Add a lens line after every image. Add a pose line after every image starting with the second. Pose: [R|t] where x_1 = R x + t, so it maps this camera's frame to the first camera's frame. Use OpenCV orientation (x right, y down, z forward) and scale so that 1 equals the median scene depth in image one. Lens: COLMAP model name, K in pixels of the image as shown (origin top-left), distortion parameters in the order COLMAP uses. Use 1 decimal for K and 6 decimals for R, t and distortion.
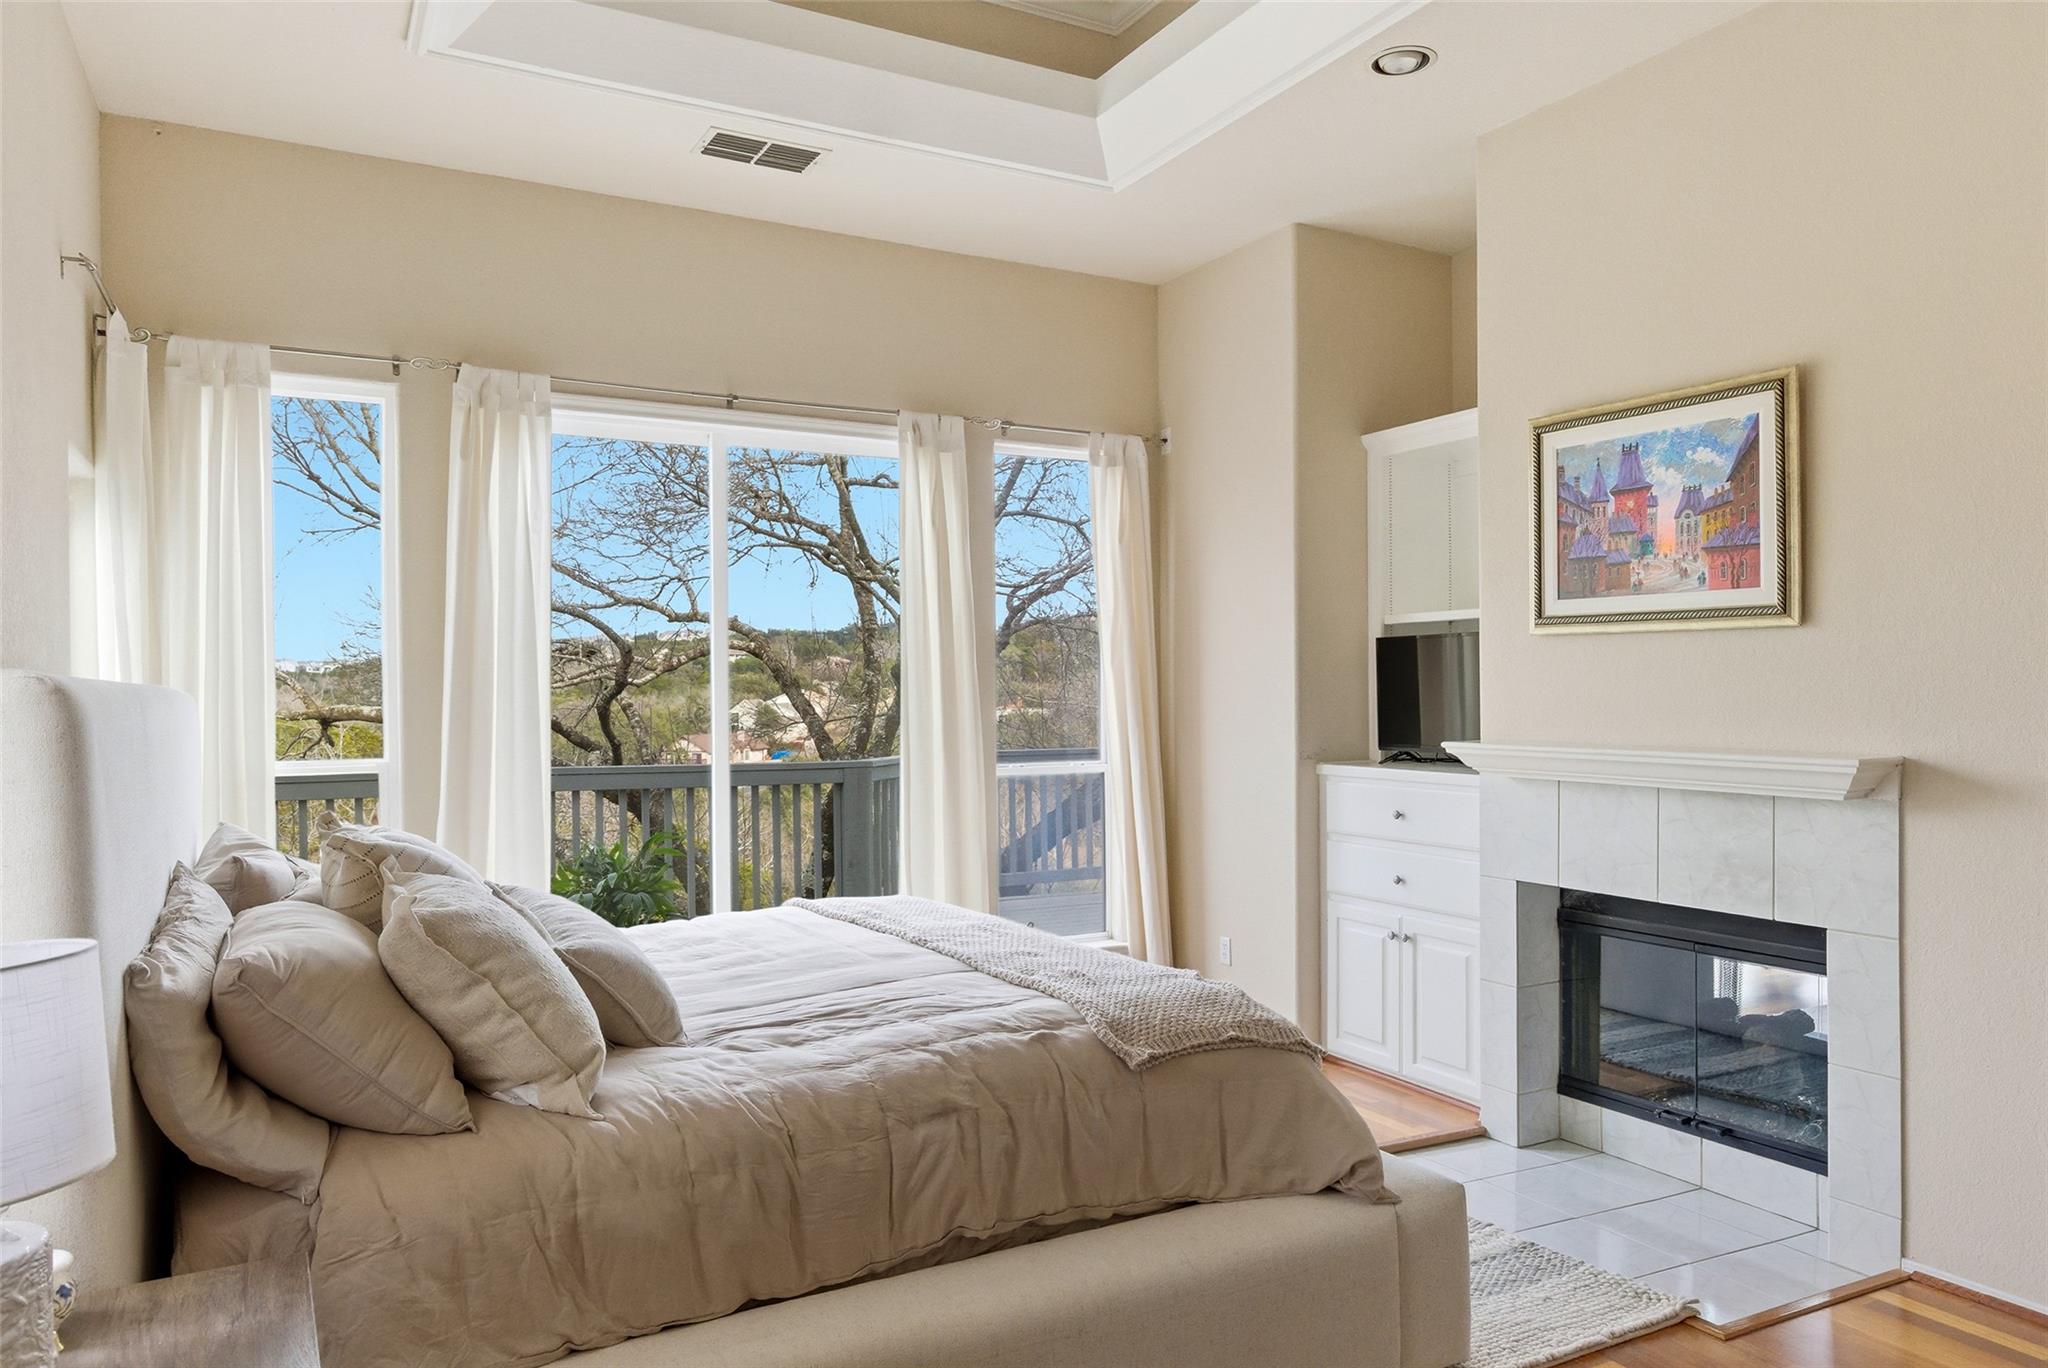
lens RADIAL K [[1354.0, 0, 1011.8], [0, 1354.0, 714.6], [0, 0, 1]] dist [0.001513, 0.002166]
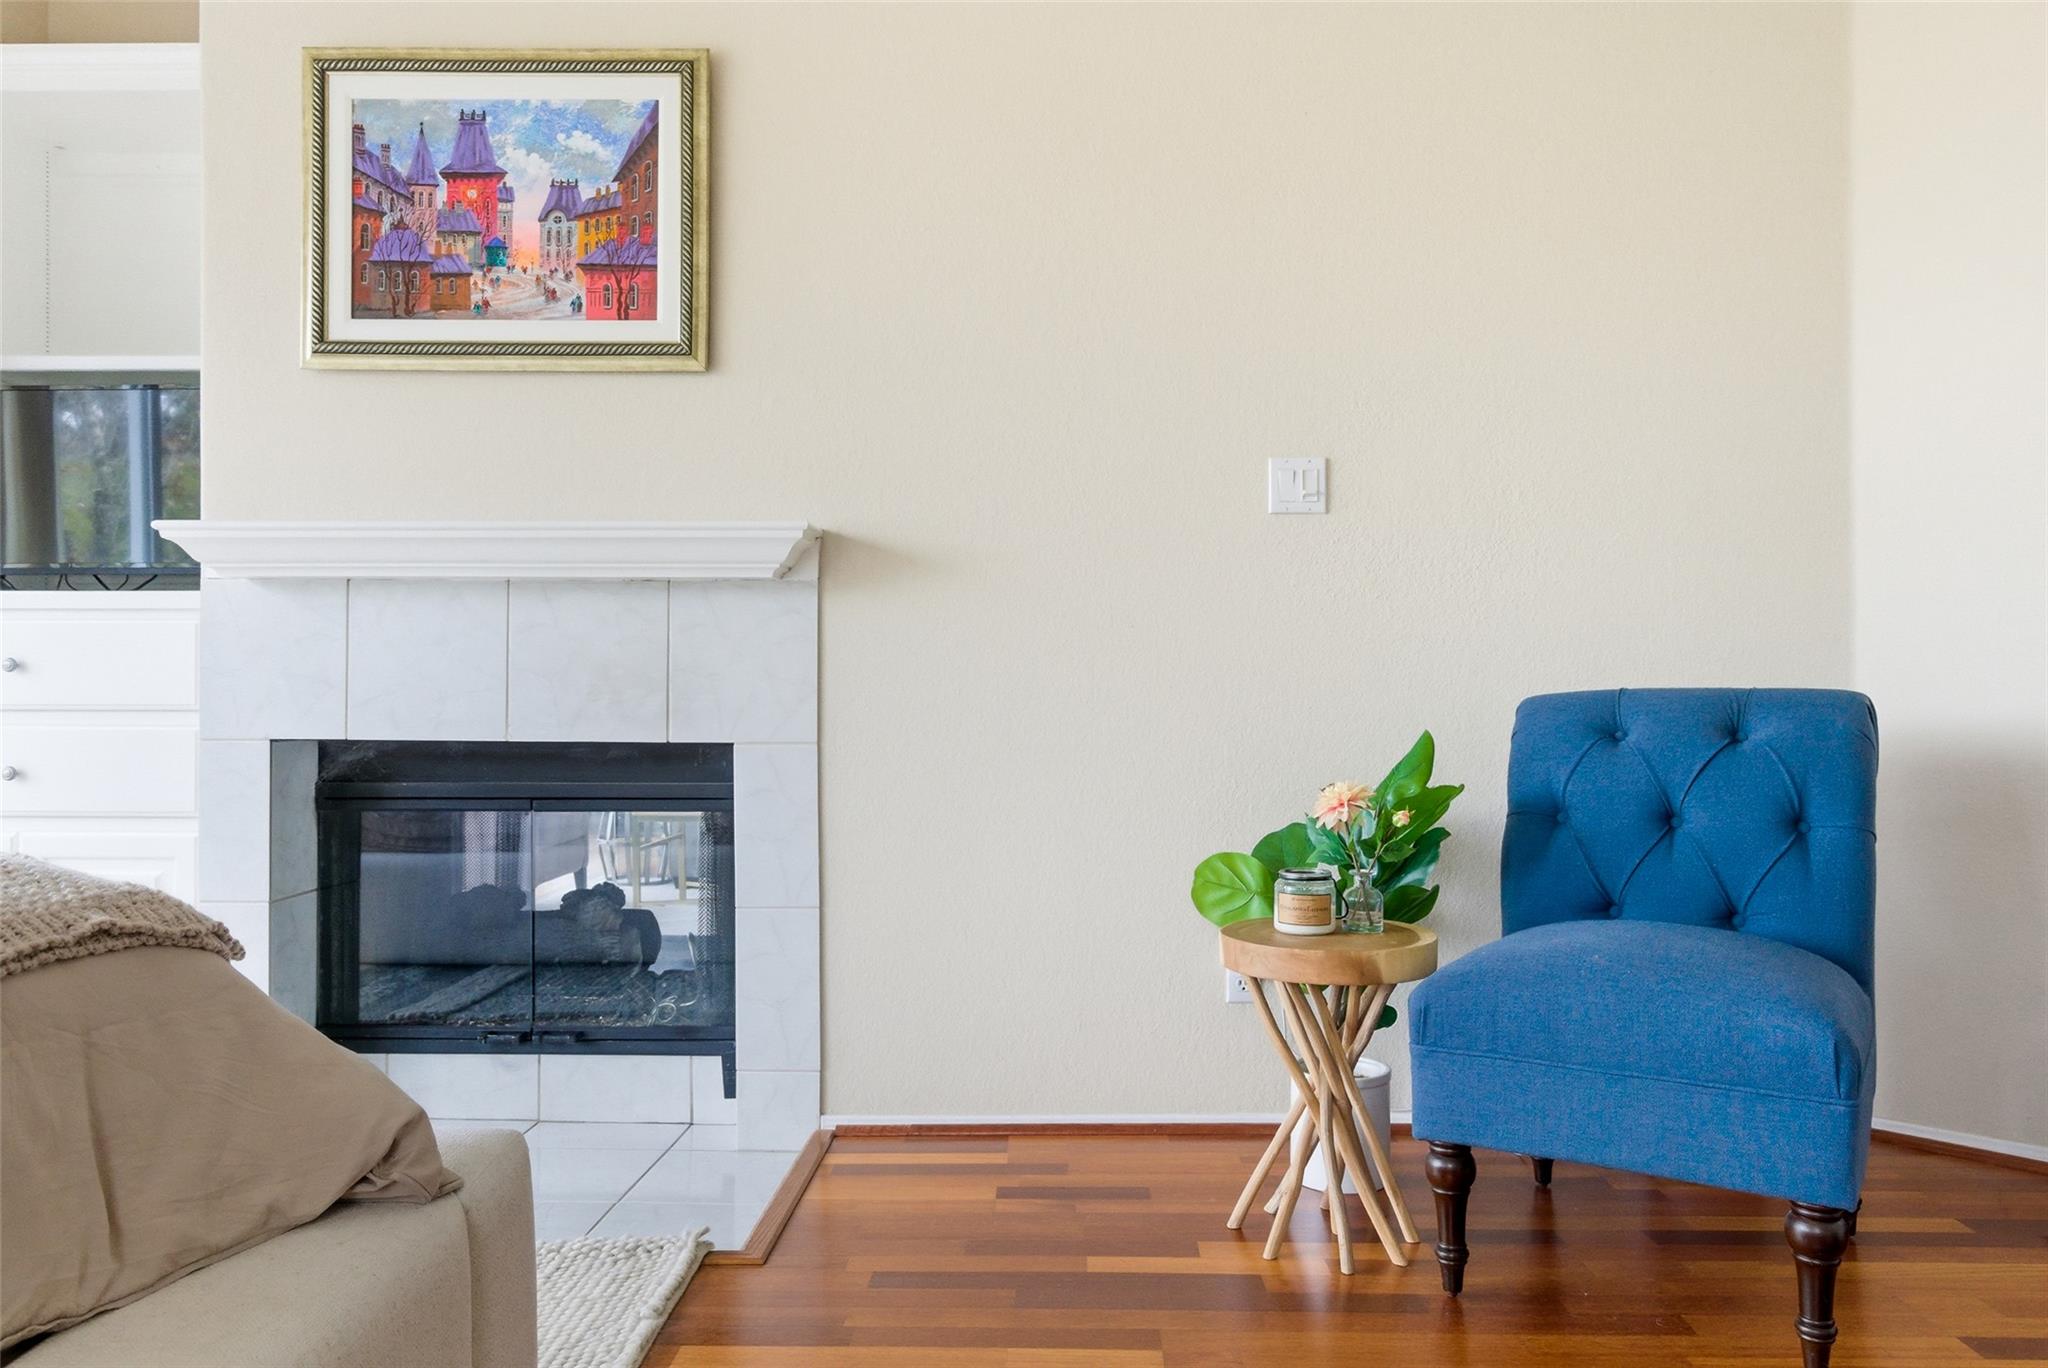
lens RADIAL K [[1447.6, 0, 1007.8], [0, 1447.6, 673.5], [0, 0, 1]] dist [-0.004777, 0.010732]
pose [[0.493178, 0.017499, 0.869753, -0.074464], [0.010621, 0.999602, -0.026134, 0.130363], [-0.869864, 0.022127, 0.492796, 0.391376]]
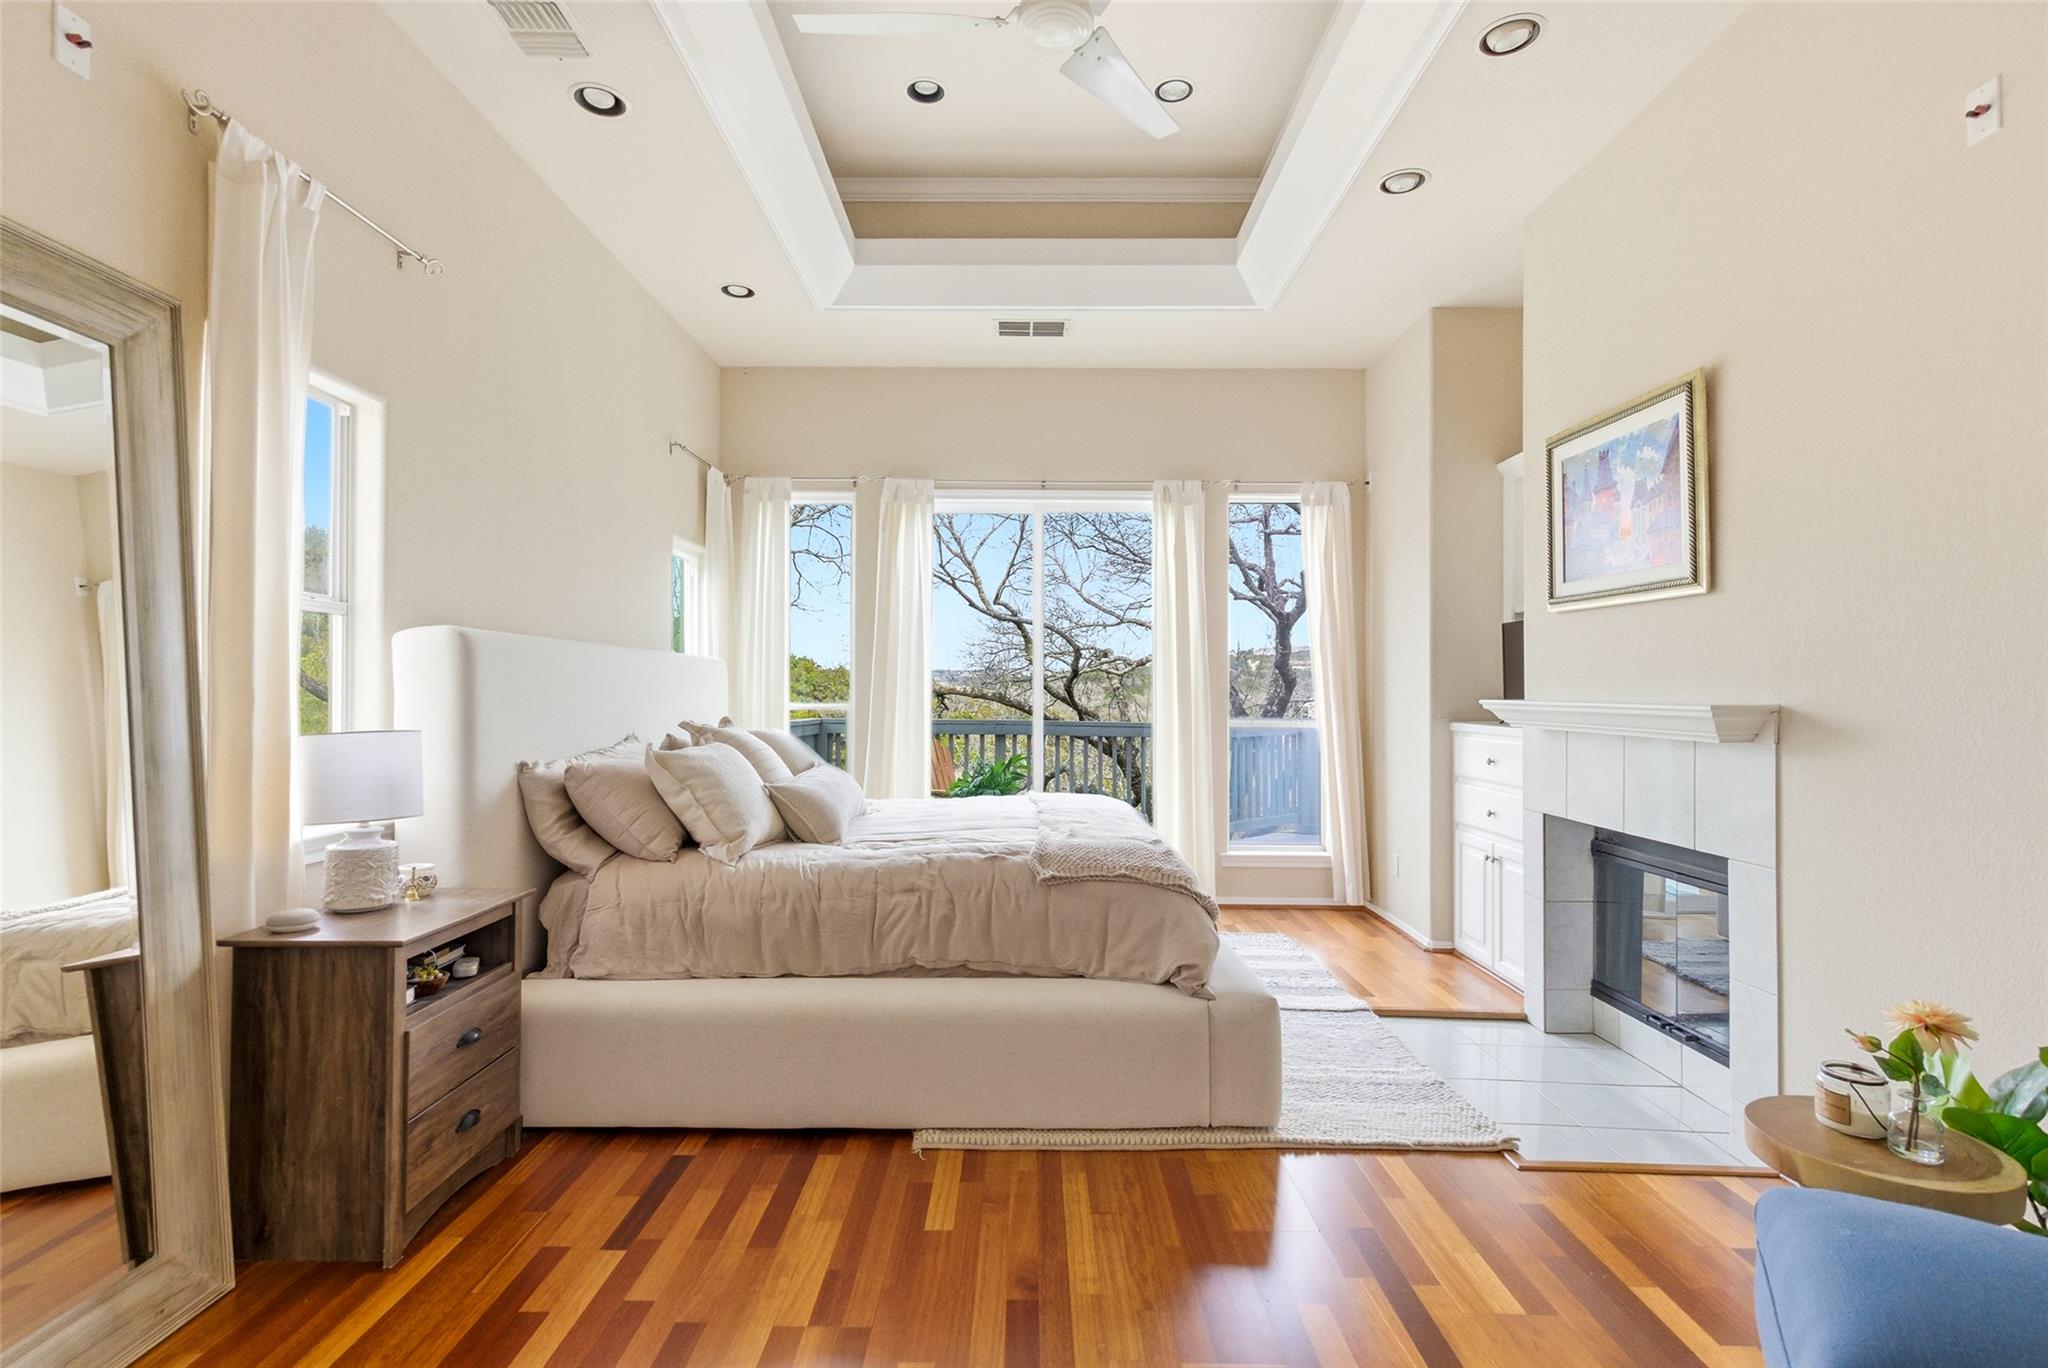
lens RADIAL K [[958.3, 0, 1011.8], [0, 958.3, 689.3], [0, 0, 1]] dist [0.015208, -0.001207]
pose [[0.875122, 0.011001, -0.483778, 0.430836], [-0.020647, 0.999680, -0.014616, 0.037771], [0.483462, 0.022780, 0.875069, -0.000187]]
